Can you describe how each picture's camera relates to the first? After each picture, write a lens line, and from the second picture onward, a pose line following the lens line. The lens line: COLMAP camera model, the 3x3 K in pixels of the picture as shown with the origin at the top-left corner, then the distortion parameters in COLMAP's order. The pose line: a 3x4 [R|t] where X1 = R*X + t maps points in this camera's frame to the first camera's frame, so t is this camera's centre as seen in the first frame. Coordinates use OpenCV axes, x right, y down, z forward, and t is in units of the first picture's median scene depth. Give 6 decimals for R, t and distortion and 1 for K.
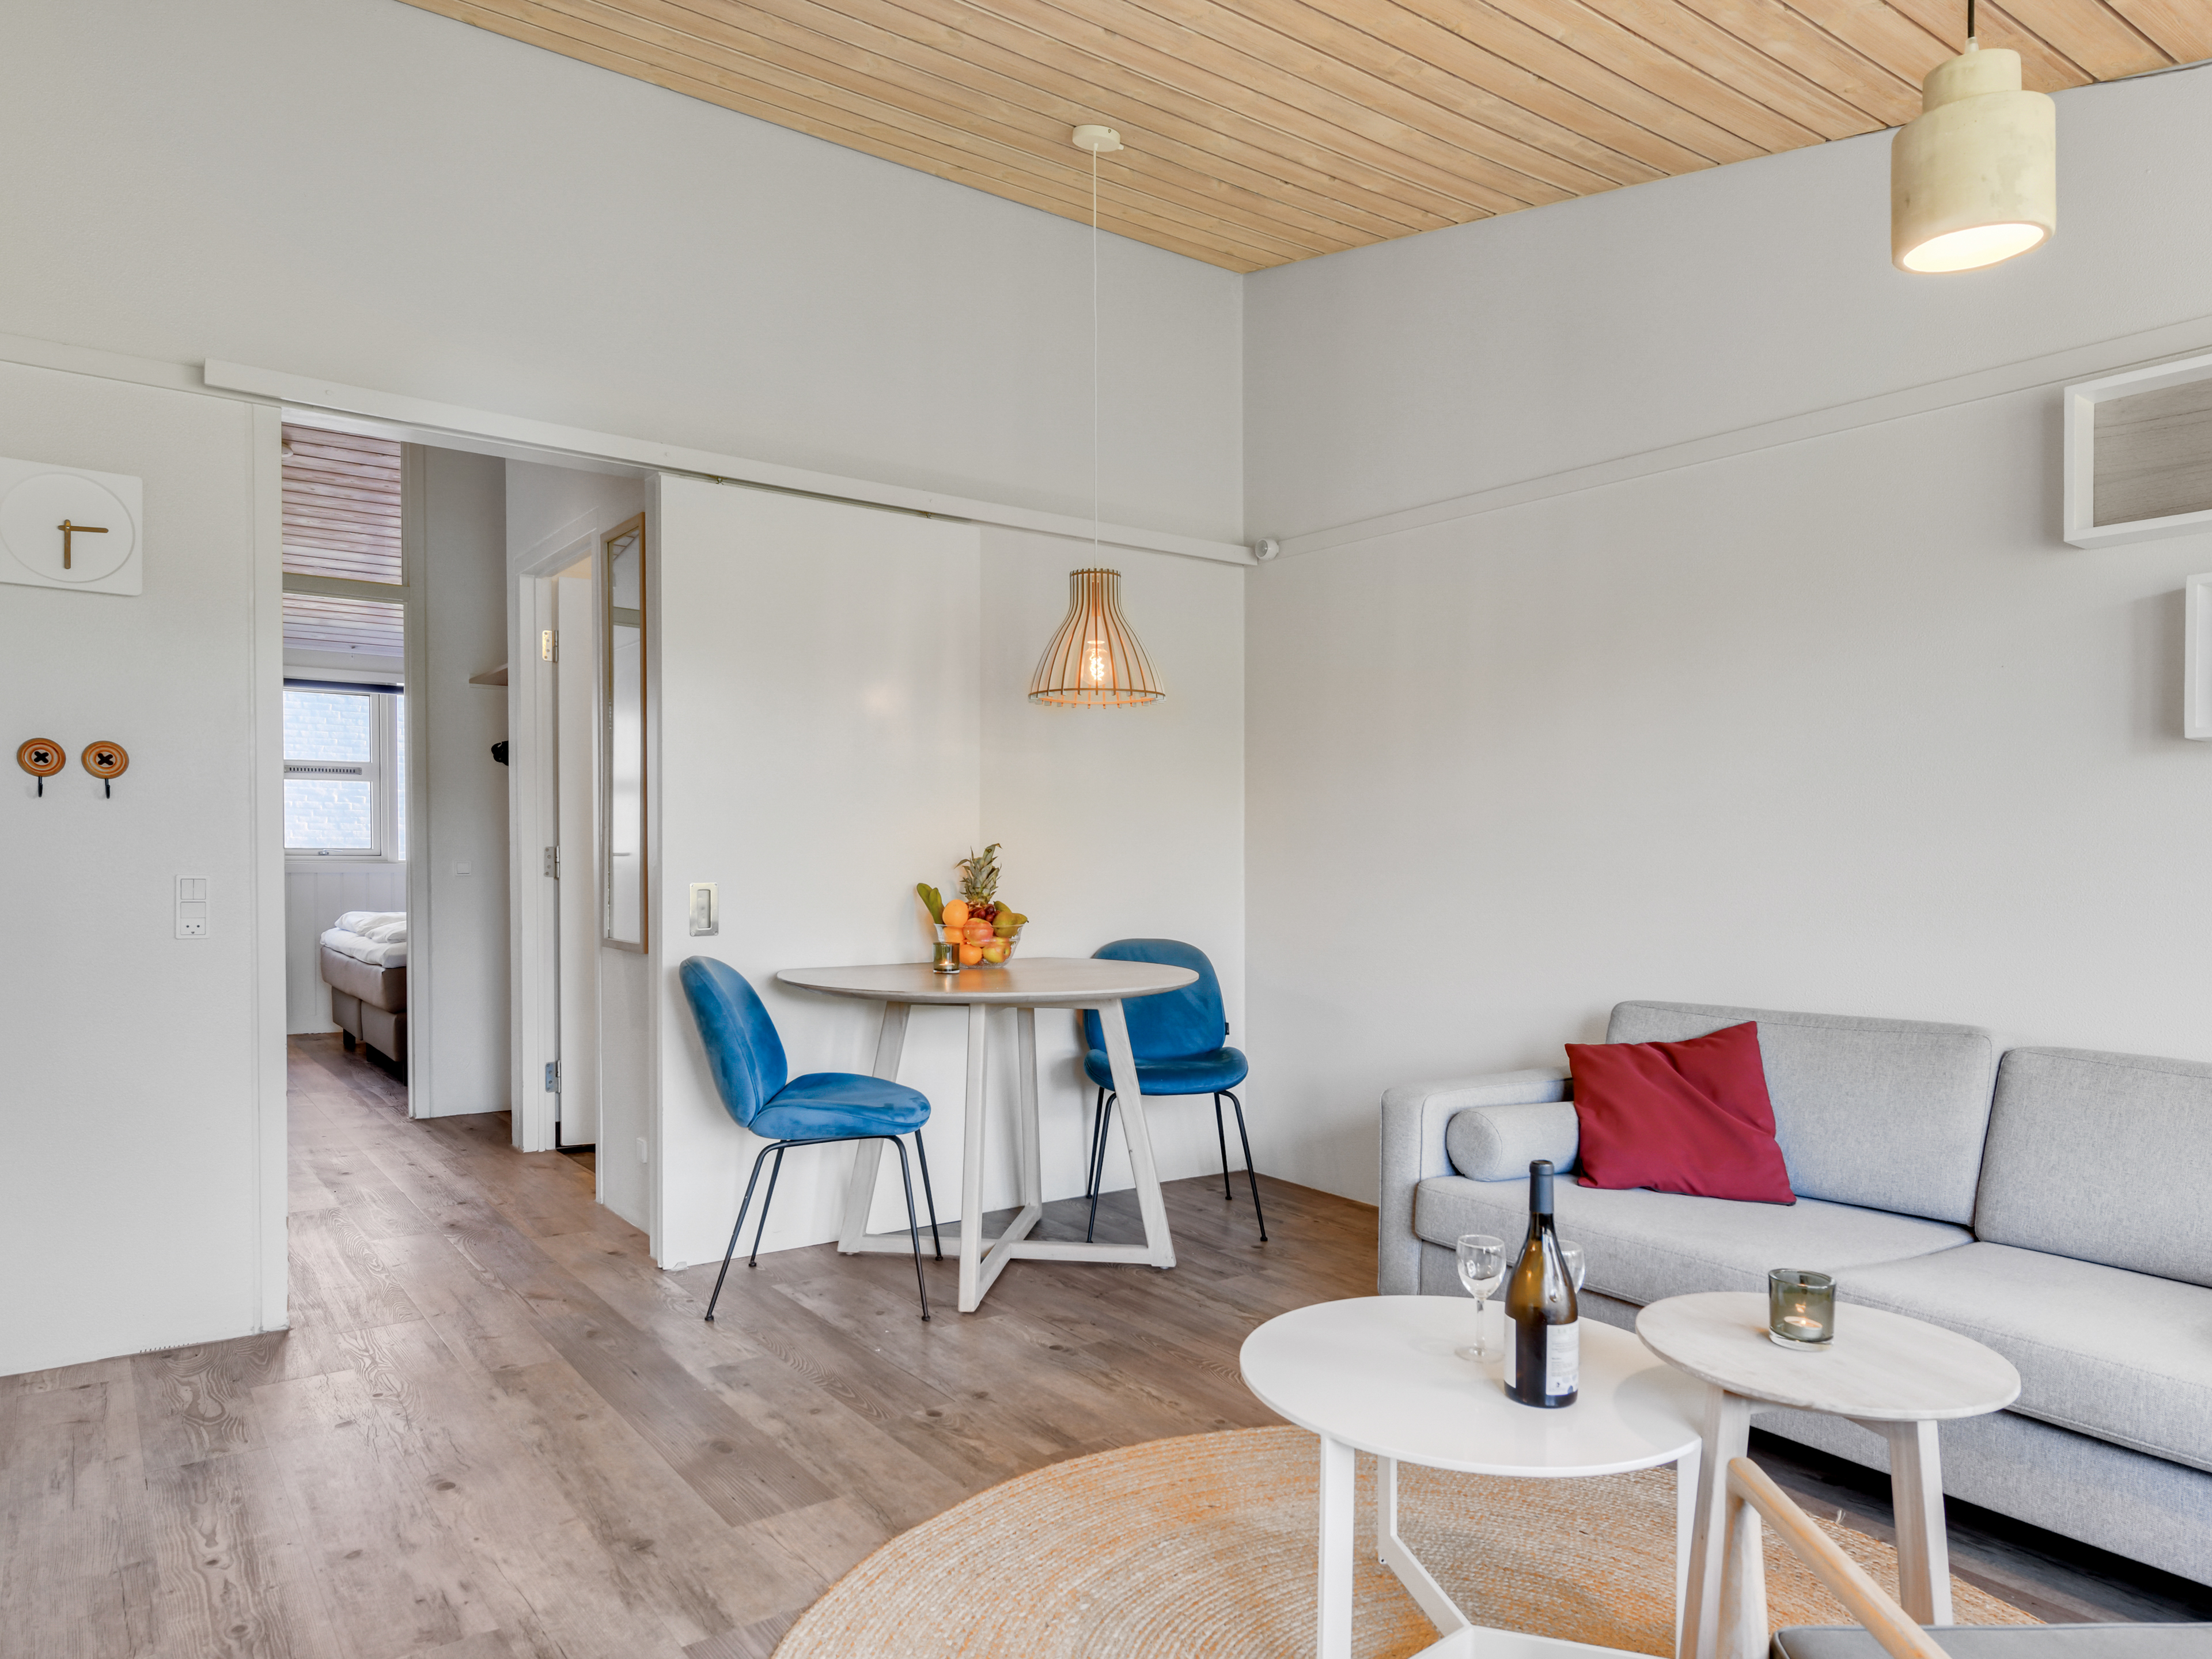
lens RADIAL K [[1433.6, 0, 1103.3], [0, 1433.6, 860.7], [0, 0, 1]] dist [0.003043, 0.000219]
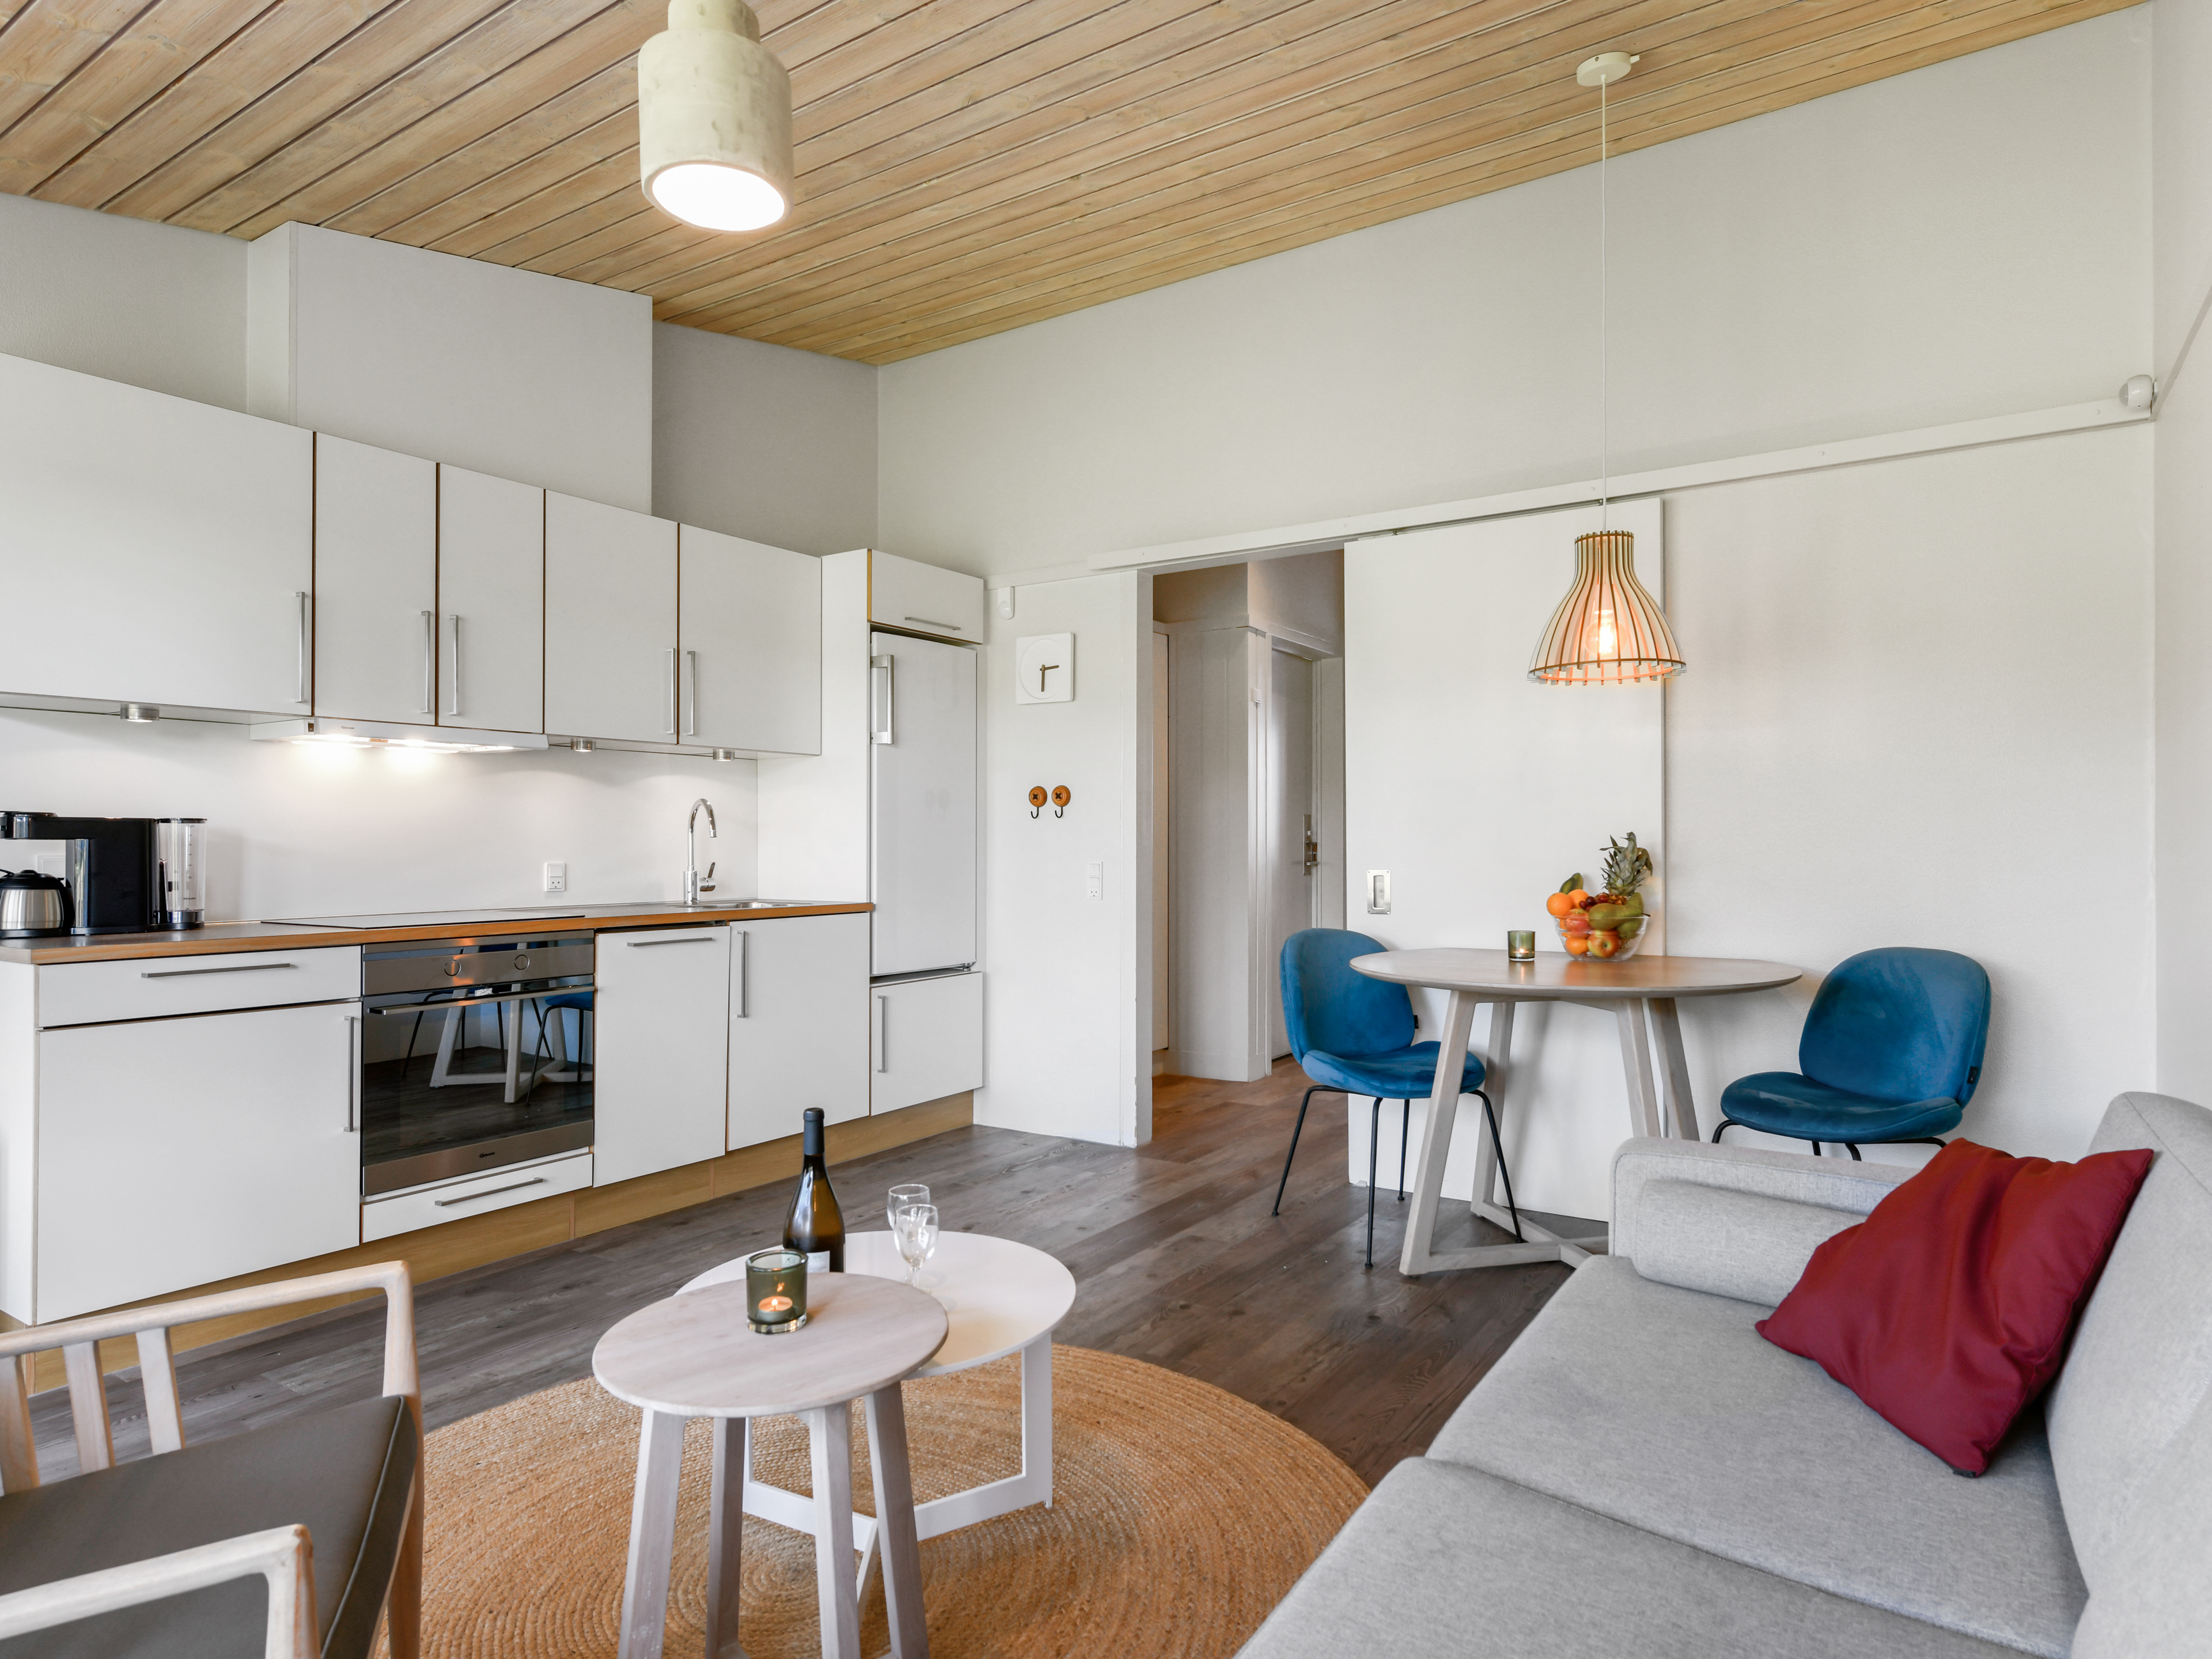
lens RADIAL K [[1258.6, 0, 1106.0], [0, 1258.6, 829.5], [0, 0, 1]] dist [-0.001480, -0.000915]
pose [[0.341419, -0.024821, -0.939583, 0.797830], [-0.000816, 0.999643, -0.026704, 0.012724], [0.939911, 0.009884, 0.341277, 0.531177]]
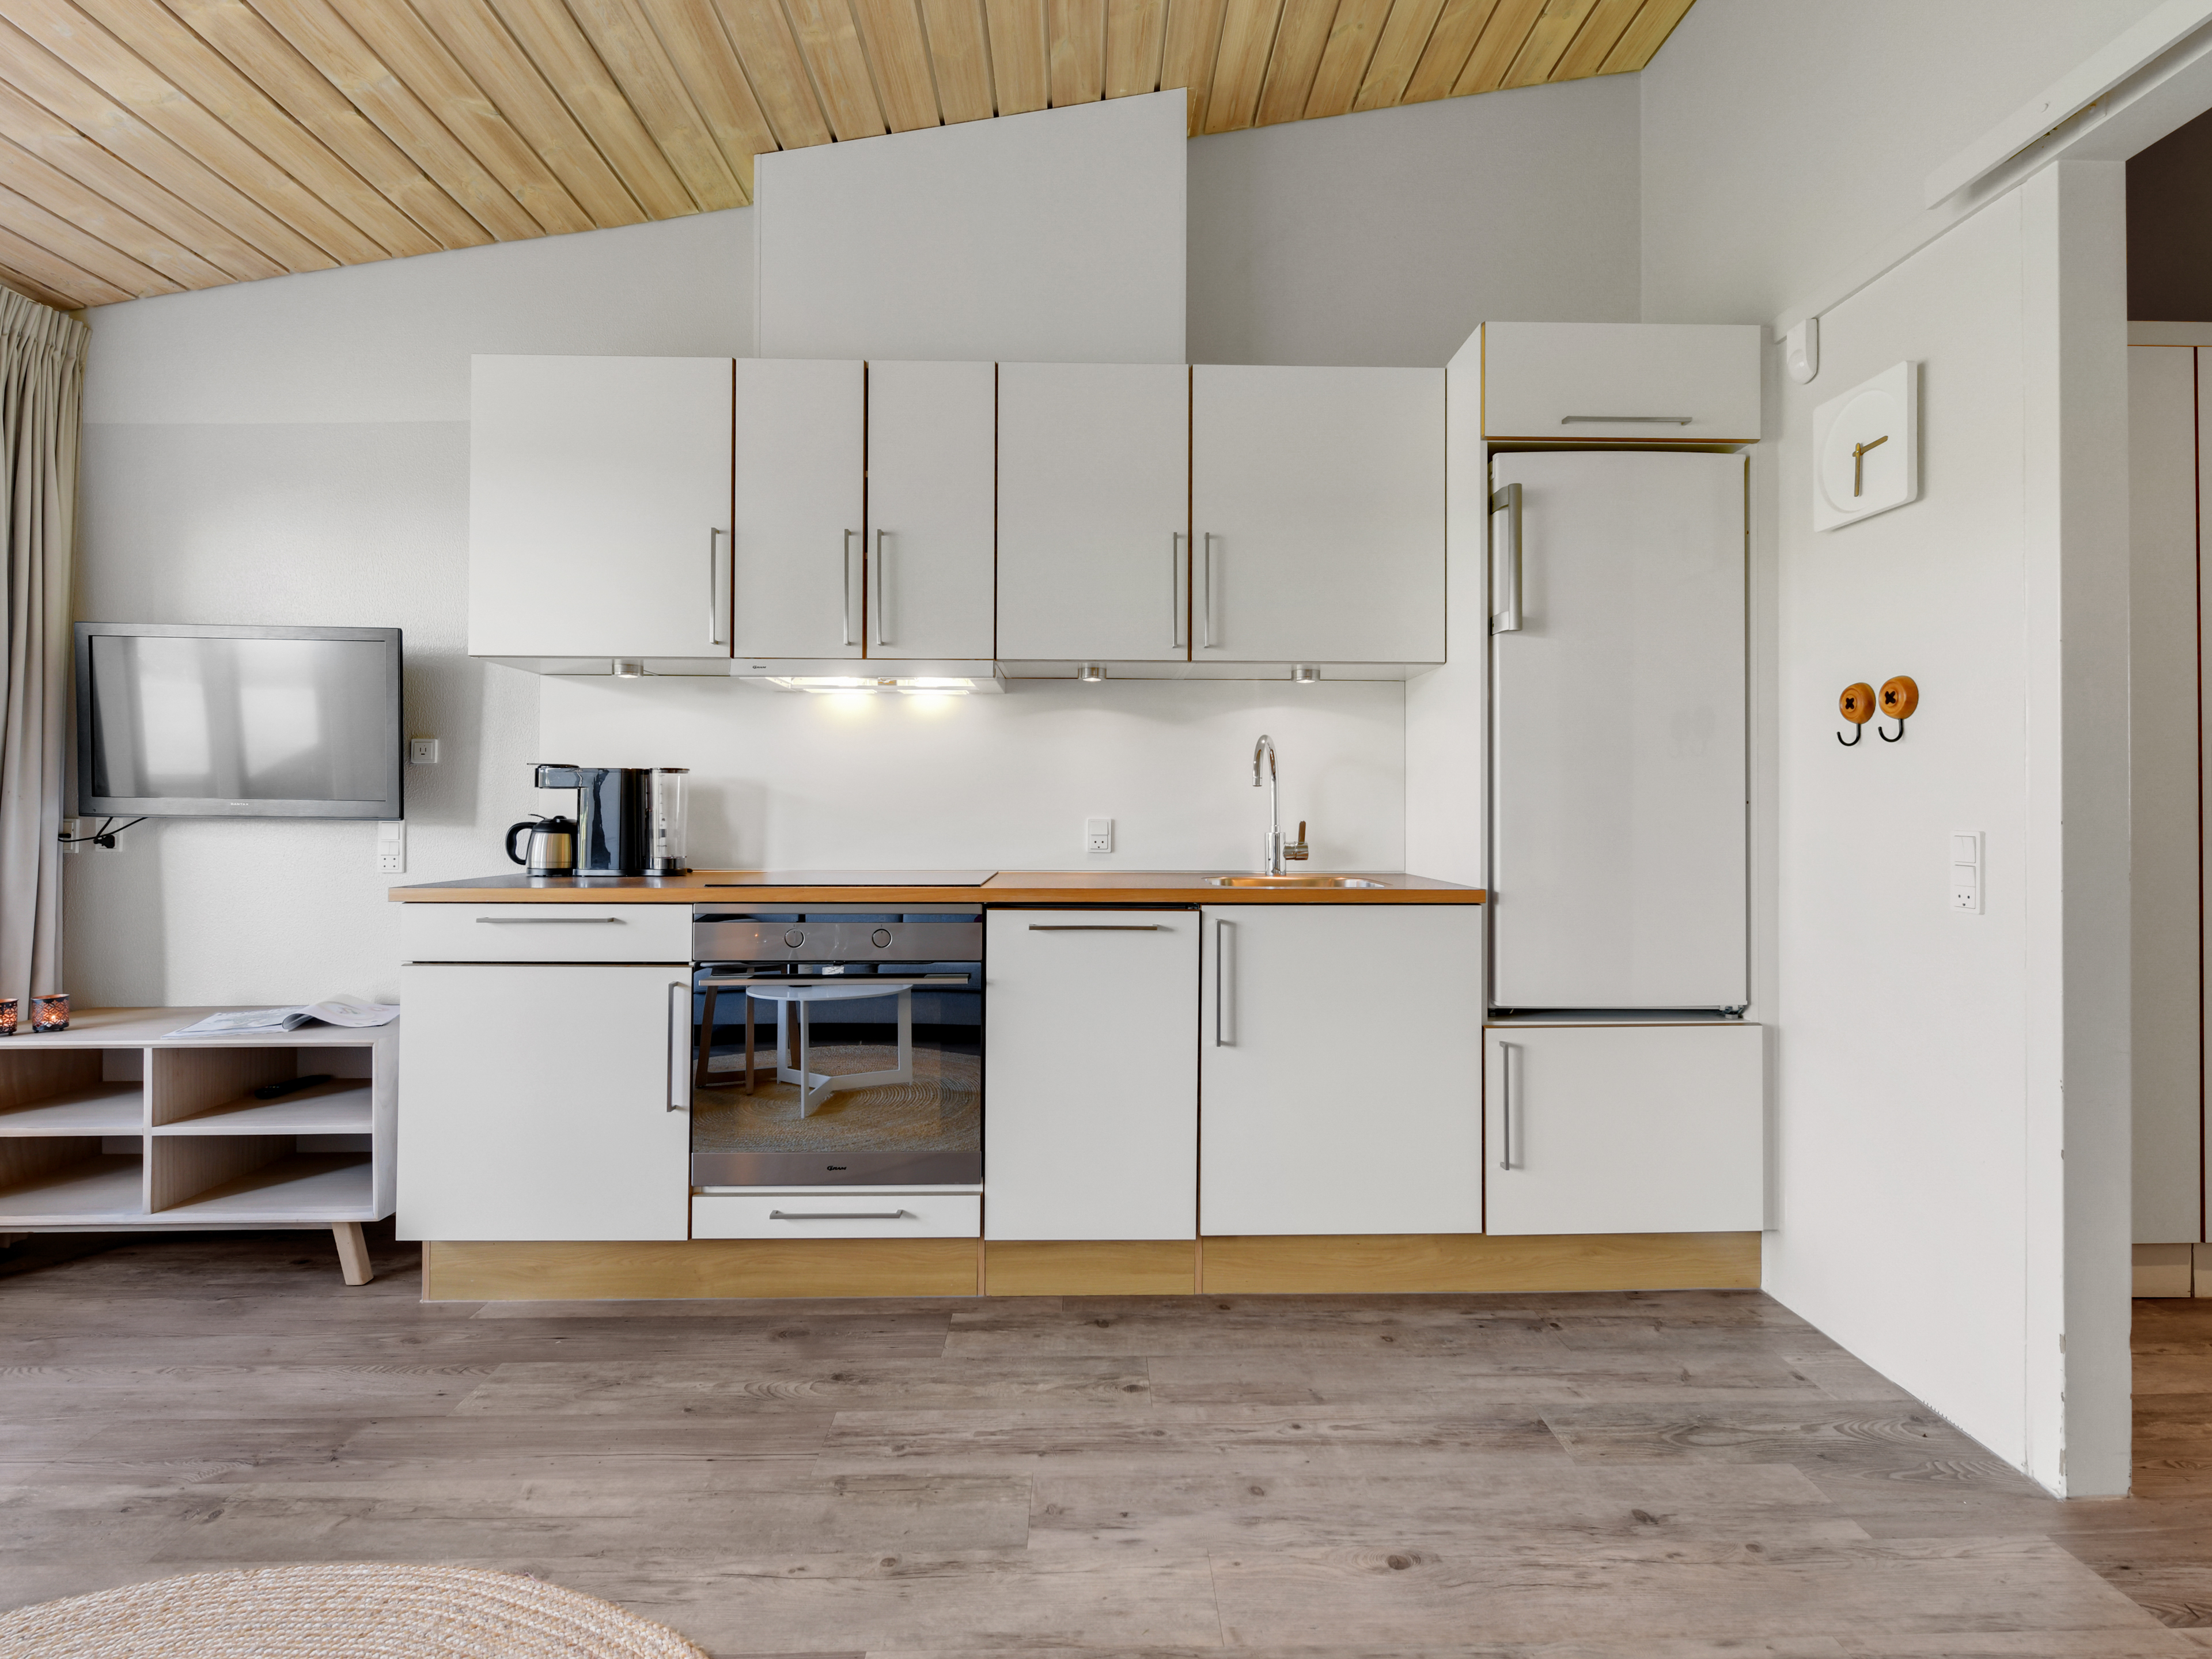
lens RADIAL K [[1095.8, 0, 1096.4], [0, 1095.8, 787.5], [0, 0, 1]] dist [0.004477, -0.006045]
pose [[-0.570081, -0.029783, -0.821049, 0.137247], [-0.017022, 0.999556, -0.024440, 0.009590], [0.821412, 0.000043, -0.570335, 0.996735]]
